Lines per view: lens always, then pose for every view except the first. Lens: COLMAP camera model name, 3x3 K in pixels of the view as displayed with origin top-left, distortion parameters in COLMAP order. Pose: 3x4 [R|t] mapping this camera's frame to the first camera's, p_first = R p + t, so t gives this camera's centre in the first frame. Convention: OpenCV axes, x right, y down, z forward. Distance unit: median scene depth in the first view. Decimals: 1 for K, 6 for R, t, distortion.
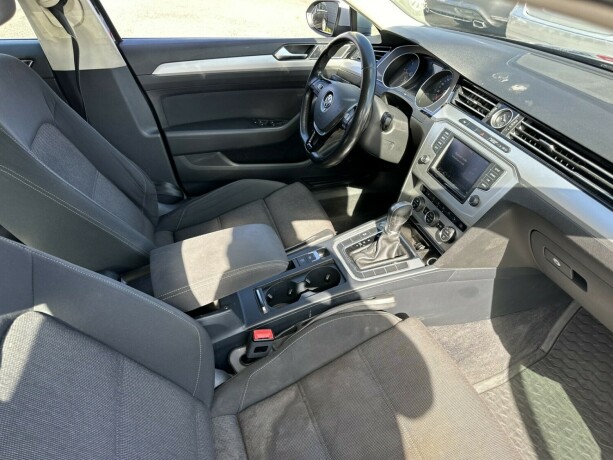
lens RADIAL K [[431.7, 0, 305.6], [0, 431.7, 232.7], [0, 0, 1]] dist [0.001304, -0.028177]
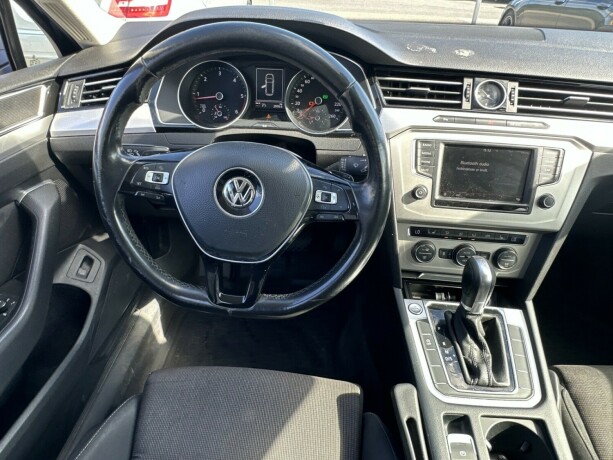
lens RADIAL K [[380.9, 0, 303.6], [0, 380.9, 232.0], [0, 0, 1]] dist [-0.006493, -0.002060]
pose [[0.366673, -0.558523, 0.744045, -0.280024], [0.524341, 0.784695, 0.330636, -0.449793], [-0.768517, 0.268898, 0.580582, 0.895717]]
